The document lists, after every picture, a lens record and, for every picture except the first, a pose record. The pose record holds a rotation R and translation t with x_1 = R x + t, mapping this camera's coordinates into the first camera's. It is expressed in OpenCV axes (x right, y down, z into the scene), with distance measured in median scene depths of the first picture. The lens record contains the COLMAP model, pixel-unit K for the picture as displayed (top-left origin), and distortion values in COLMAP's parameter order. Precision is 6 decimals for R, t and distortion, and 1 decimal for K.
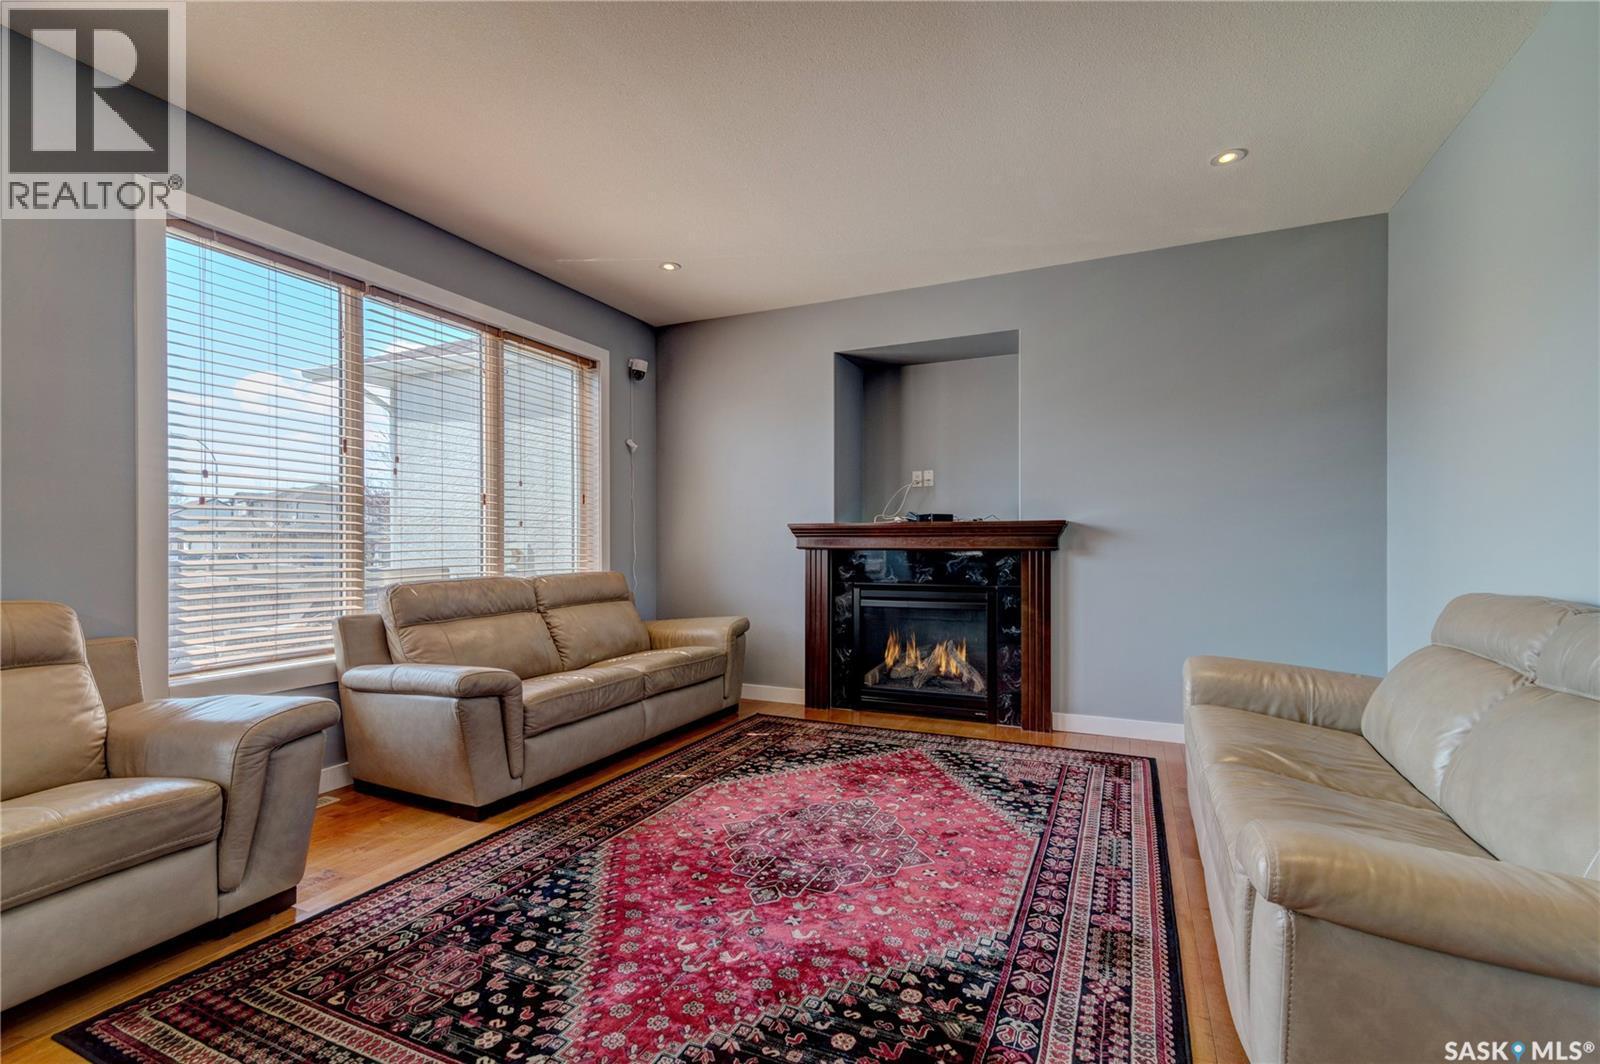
lens RADIAL K [[716.1, 0, 801.8], [0, 716.1, 518.0], [0, 0, 1]] dist [0.007517, 0.000376]
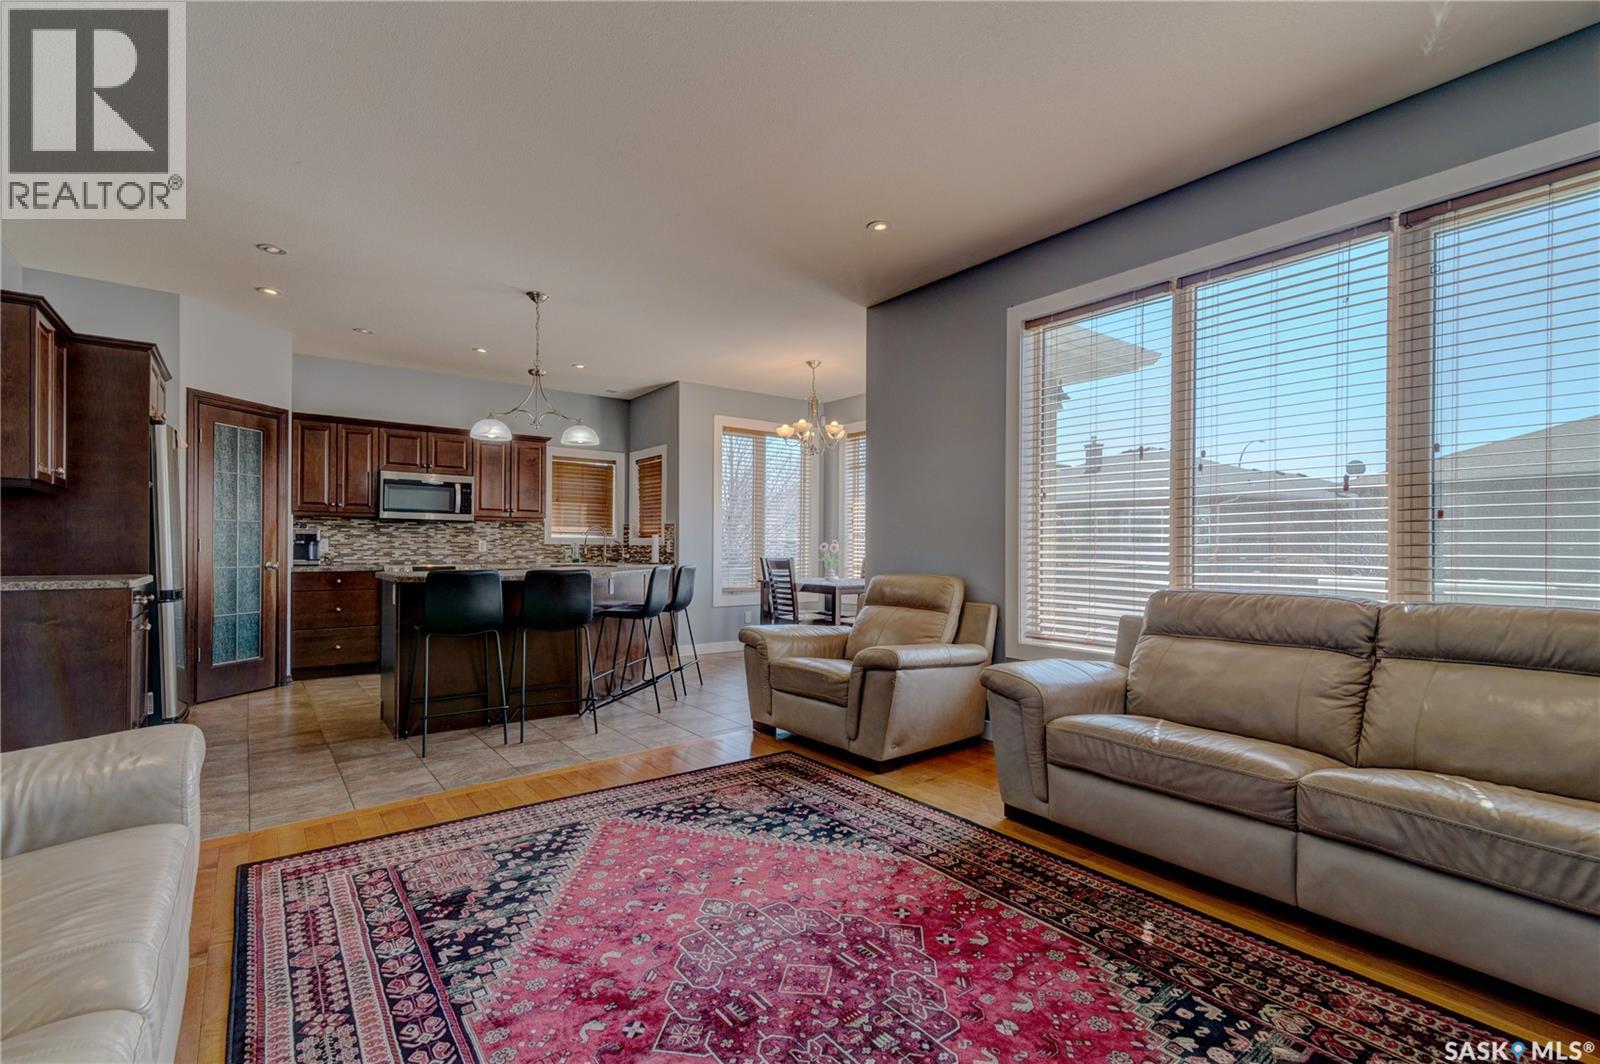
lens RADIAL K [[716.1, 0, 819.0], [0, 716.1, 560.0], [0, 0, 1]] dist [0.007517, 0.000376]
pose [[-0.453761, 0.018772, -0.890926, 0.905975], [0.026336, 0.999624, 0.007649, 0.056588], [0.890734, -0.019993, -0.454085, 1.906227]]
